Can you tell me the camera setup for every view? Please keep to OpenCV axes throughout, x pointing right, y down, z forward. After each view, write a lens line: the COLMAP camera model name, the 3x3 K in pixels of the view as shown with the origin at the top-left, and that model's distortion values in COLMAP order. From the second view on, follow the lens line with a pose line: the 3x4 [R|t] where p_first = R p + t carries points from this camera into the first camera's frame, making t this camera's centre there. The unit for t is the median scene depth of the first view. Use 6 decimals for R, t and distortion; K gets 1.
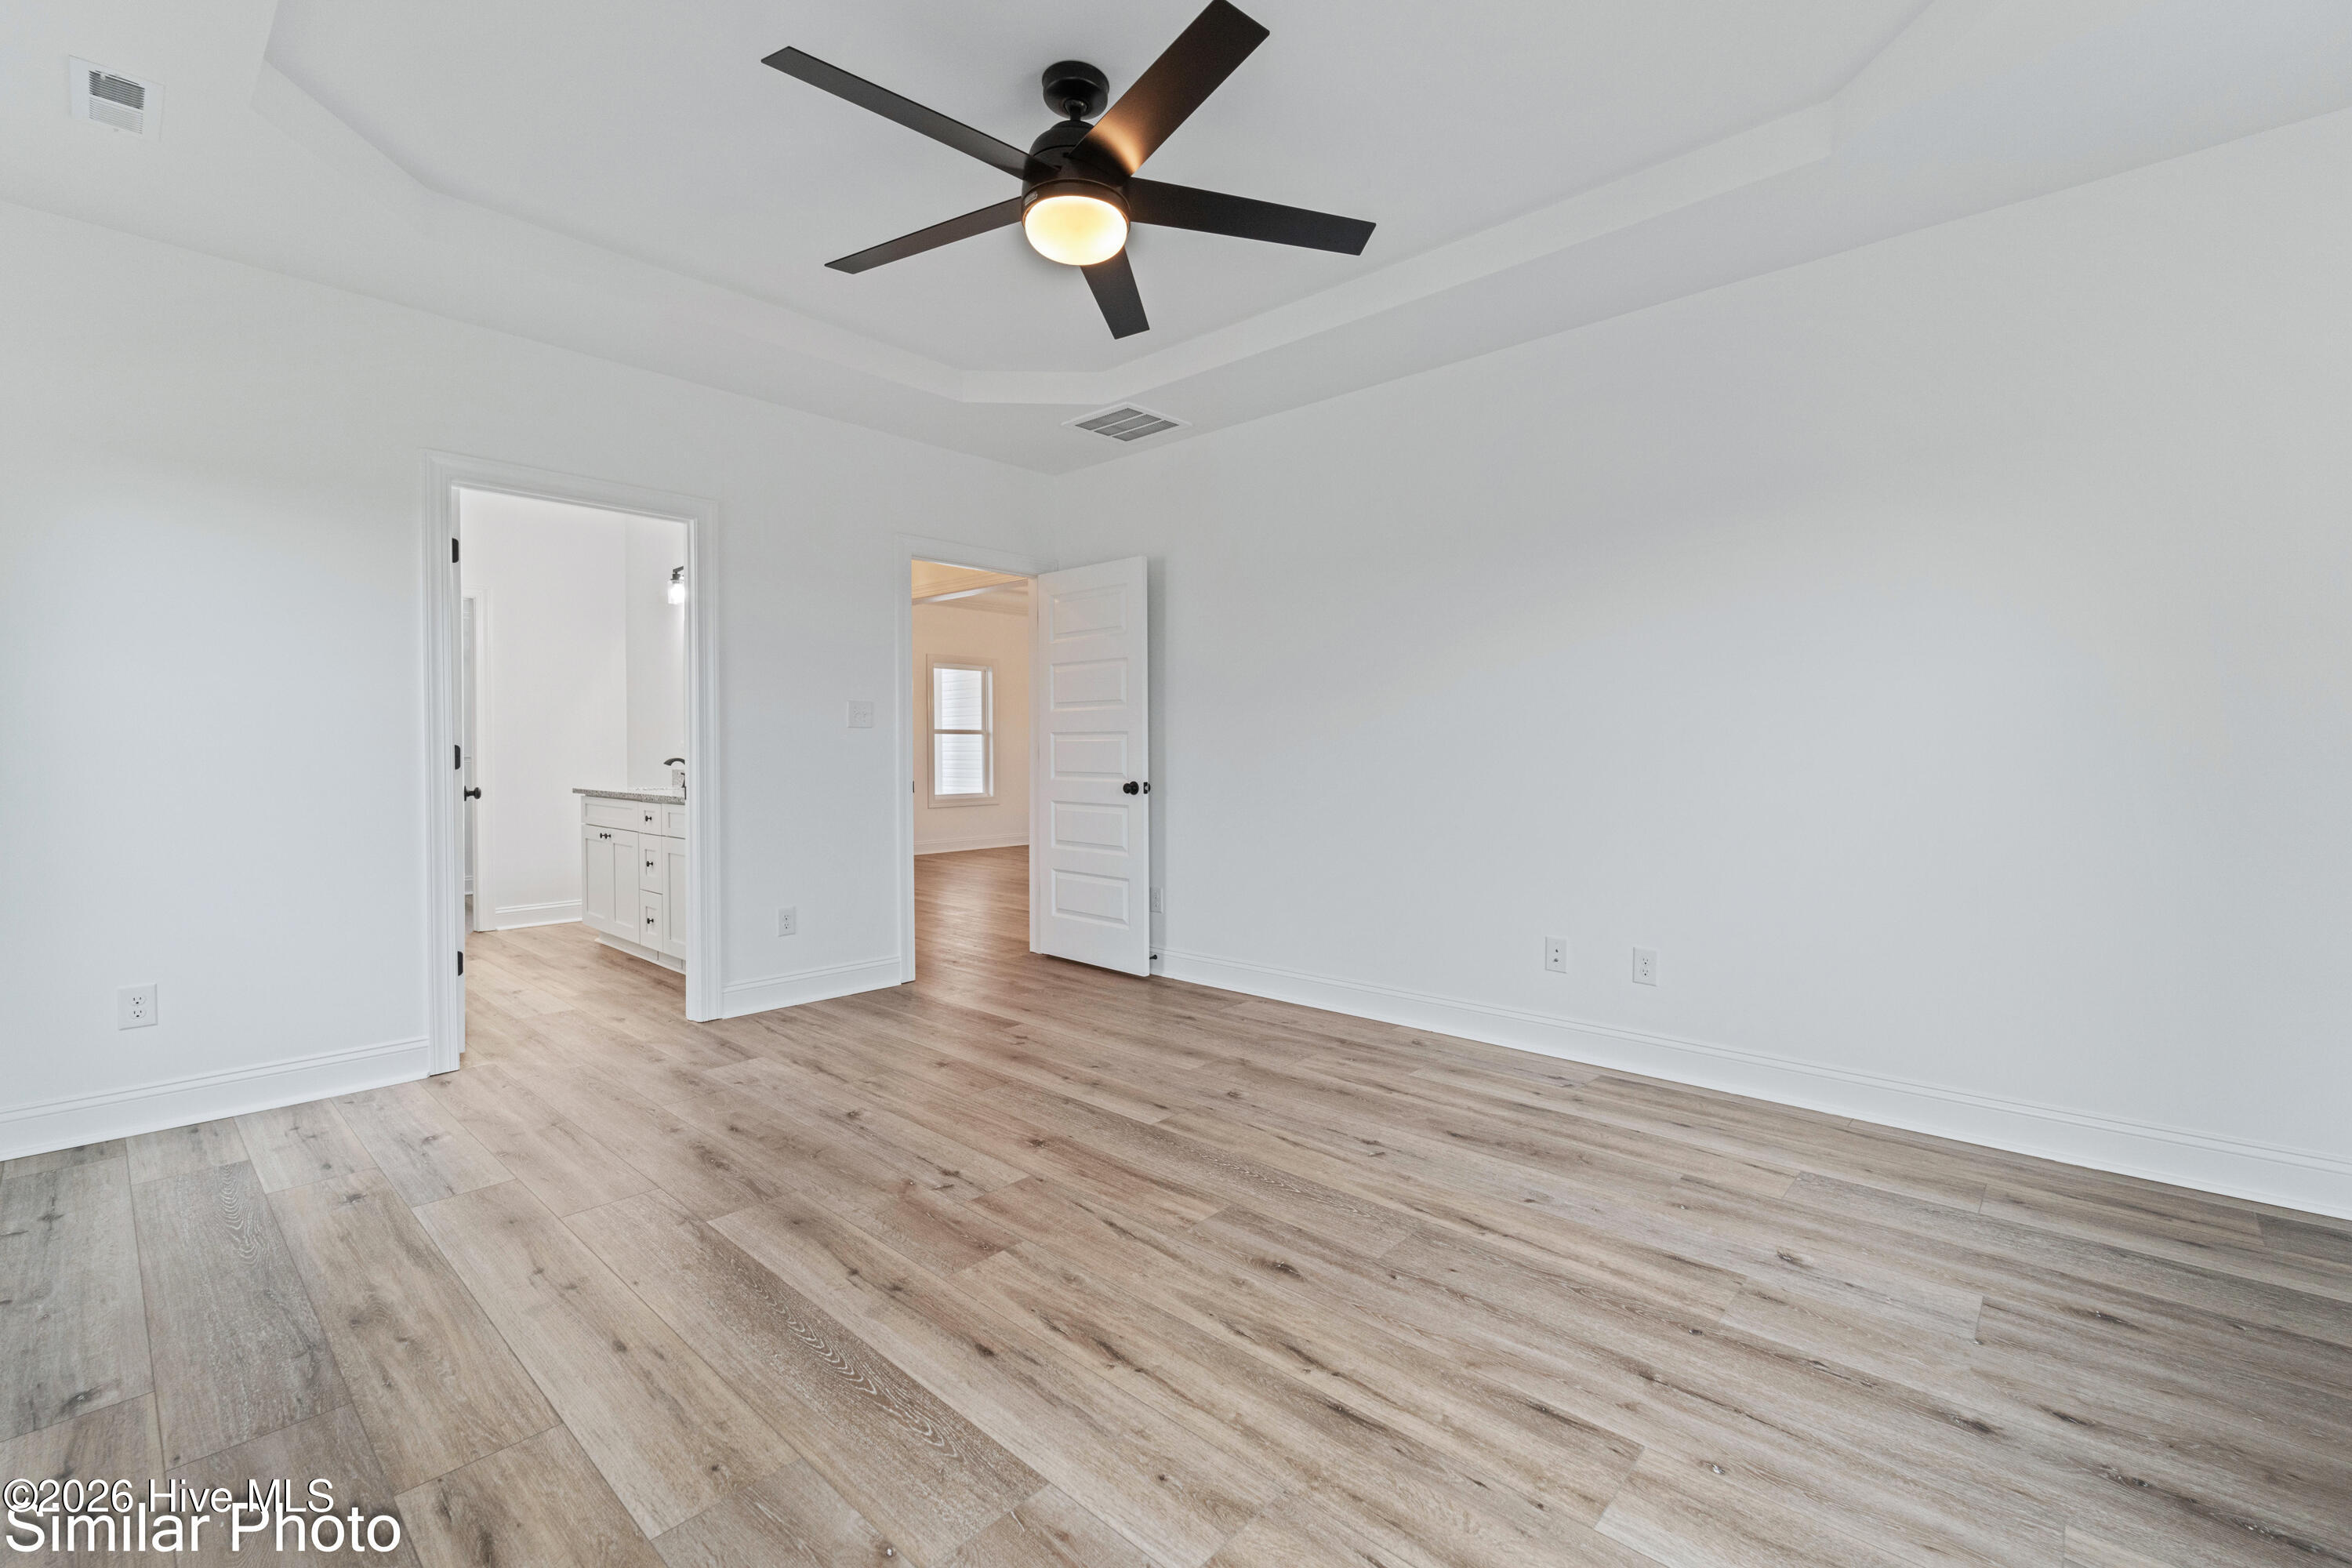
lens RADIAL K [[962.6, 0, 1165.8], [0, 962.6, 770.1], [0, 0, 1]] dist [-0.000013, -0.000504]
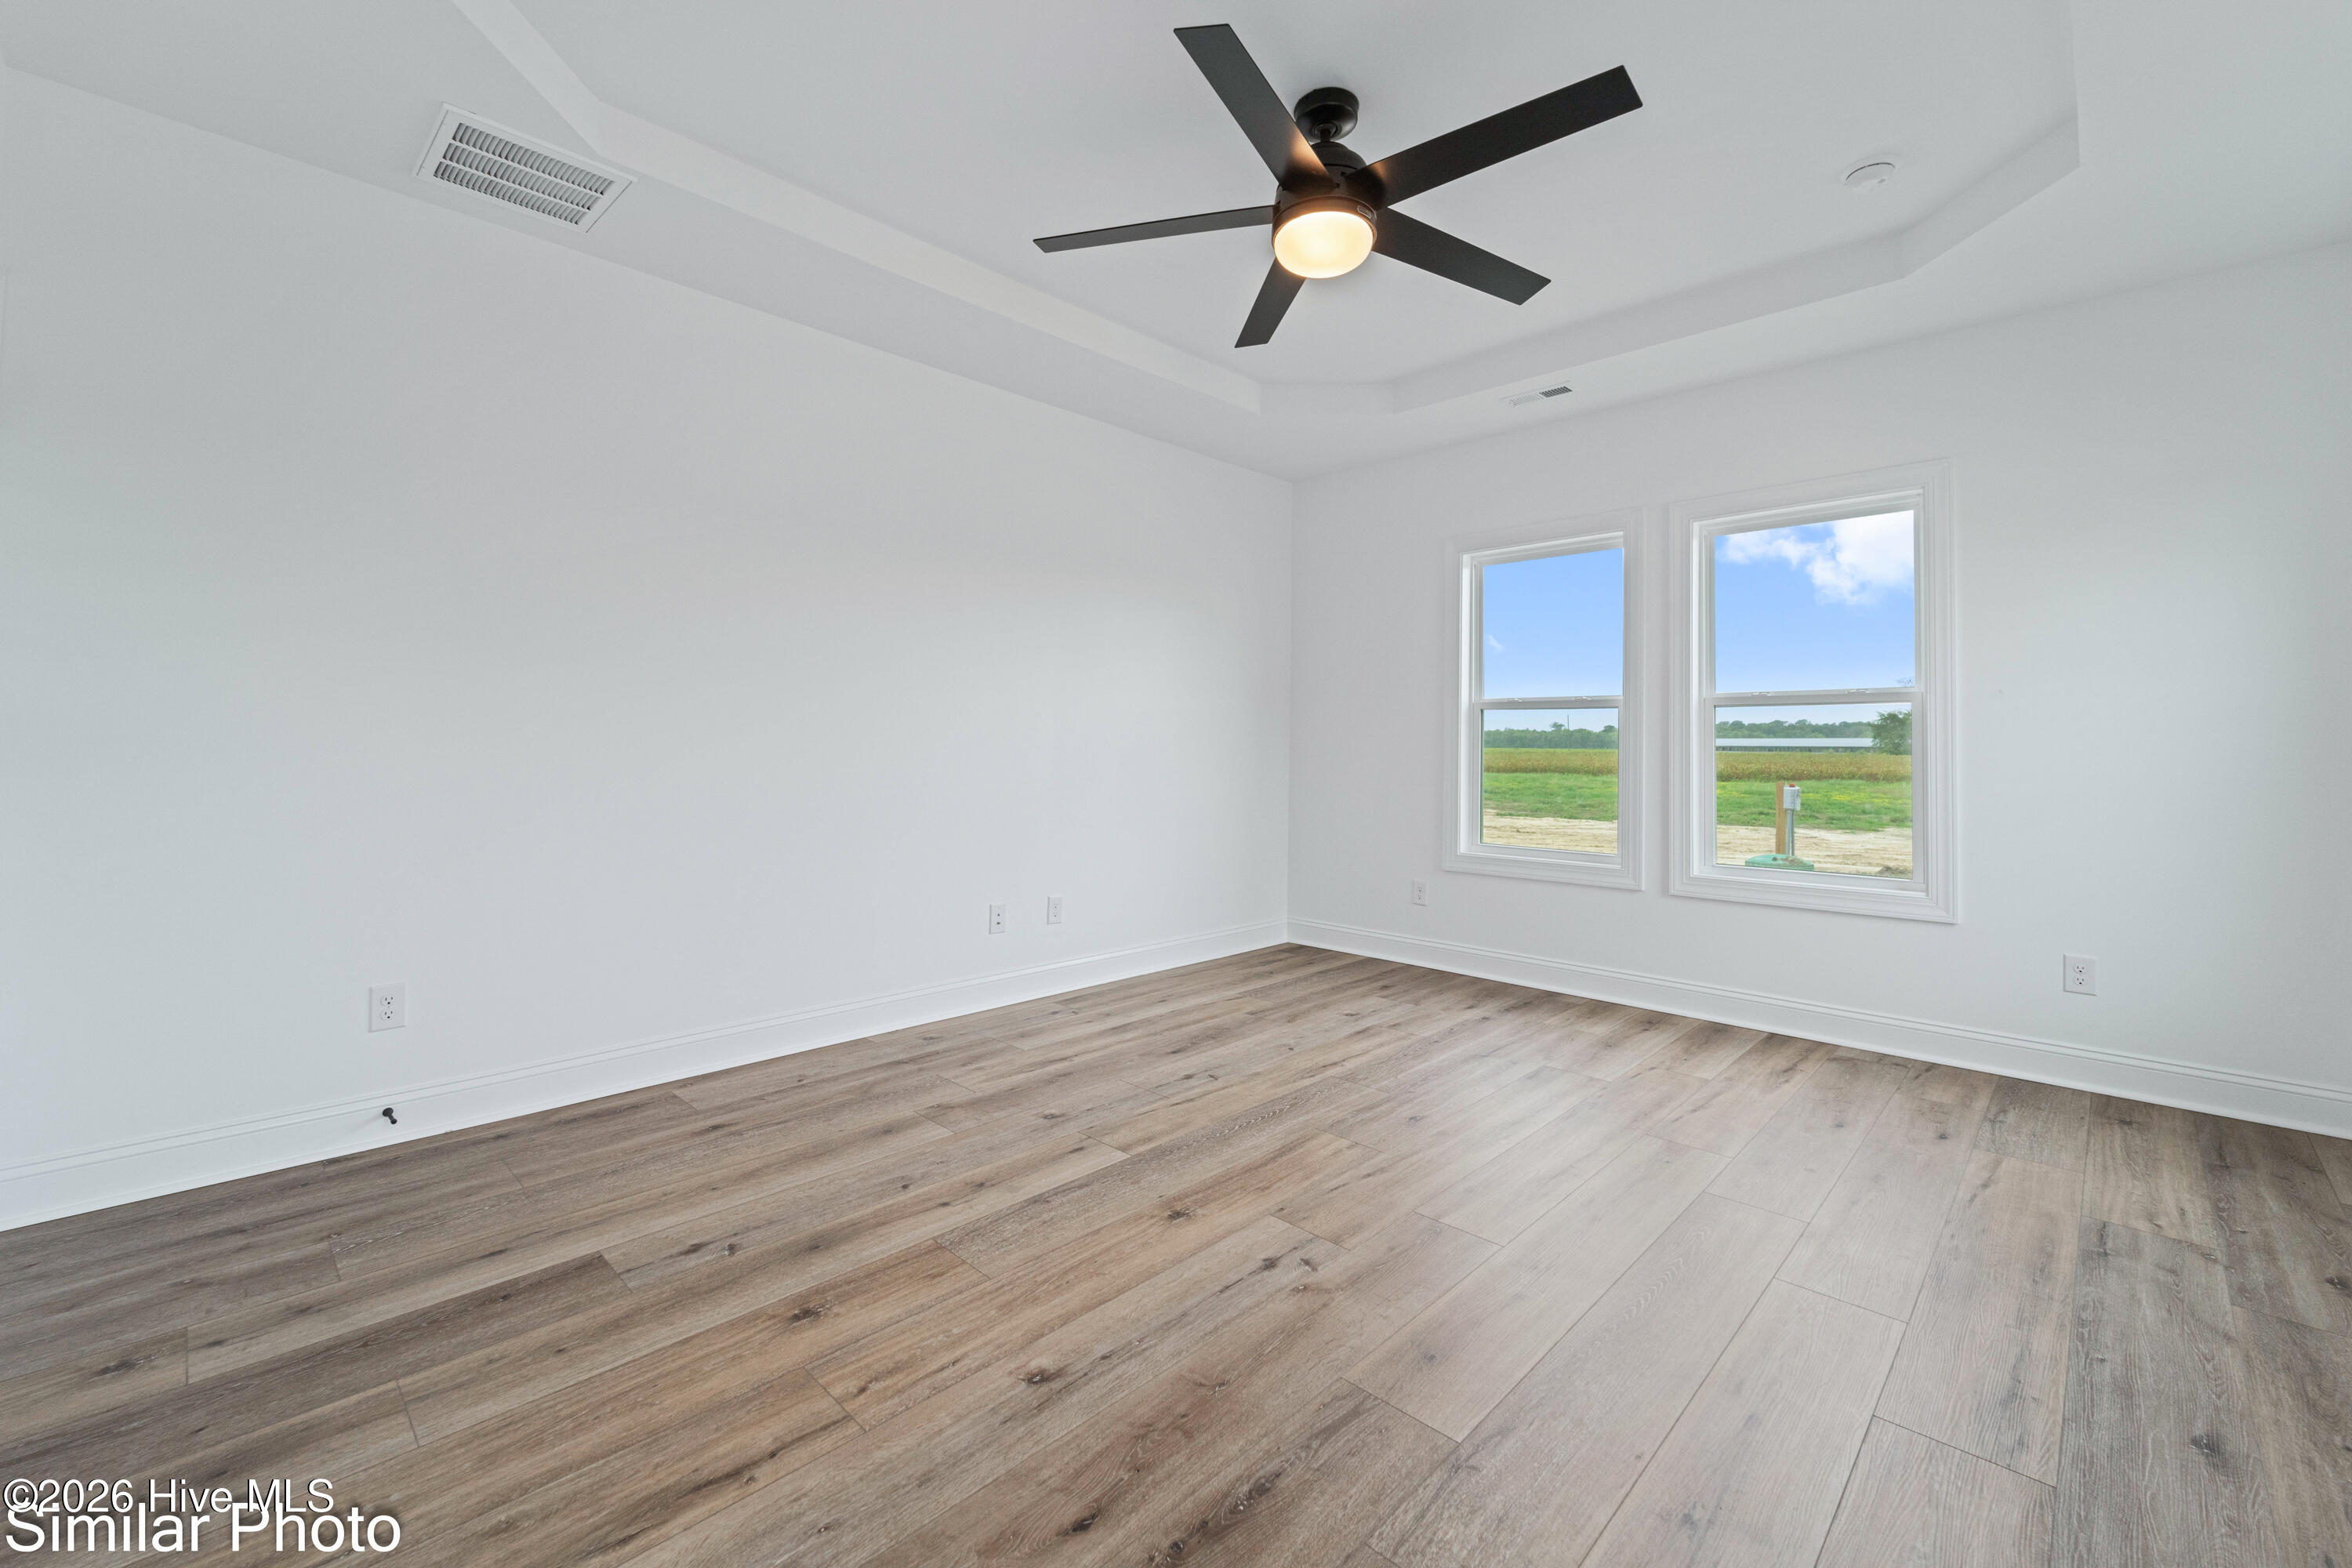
lens RADIAL K [[962.6, 0, 1165.8], [0, 962.6, 770.1], [0, 0, 1]] dist [-0.000013, -0.000504]
pose [[0.055765, -0.025519, 0.998118, -1.010087], [0.010125, 0.999636, 0.024993, -0.015454], [-0.998393, 0.008712, 0.056003, 1.024759]]
